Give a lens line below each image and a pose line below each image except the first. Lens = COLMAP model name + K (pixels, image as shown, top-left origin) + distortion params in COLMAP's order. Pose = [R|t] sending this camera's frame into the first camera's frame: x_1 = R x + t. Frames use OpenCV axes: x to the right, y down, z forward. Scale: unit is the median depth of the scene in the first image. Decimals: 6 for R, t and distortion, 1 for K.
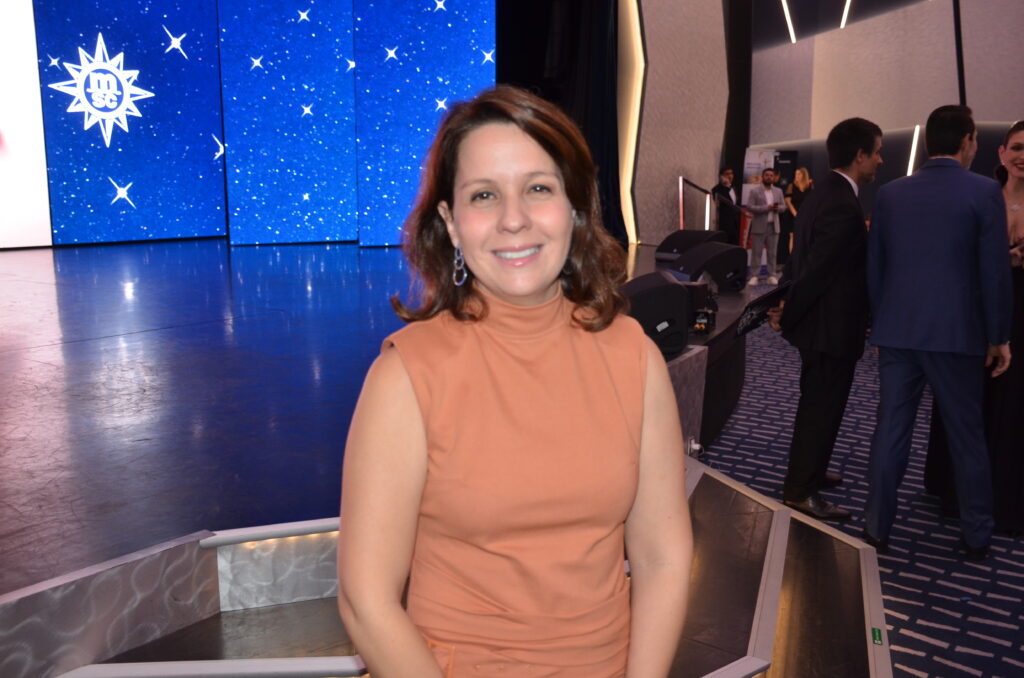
lens RADIAL K [[824.4, 0, 511.2], [0, 824.4, 303.8], [0, 0, 1]] dist [-0.037908, 0.003502]
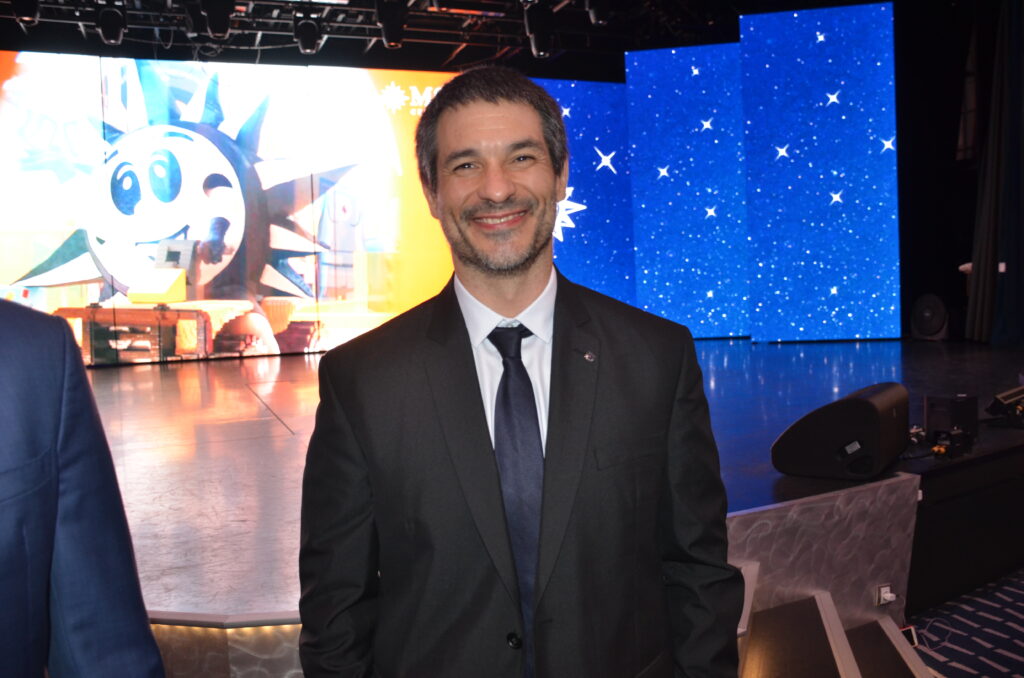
lens RADIAL K [[897.5, 0, 515.3], [0, 897.5, 332.0], [0, 0, 1]] dist [-0.123411, 0.153891]
pose [[0.820470, 0.002444, -0.571684, 0.196293], [-0.050029, 0.996461, -0.067540, 0.005924], [0.569496, 0.084015, 0.817689, -0.058029]]
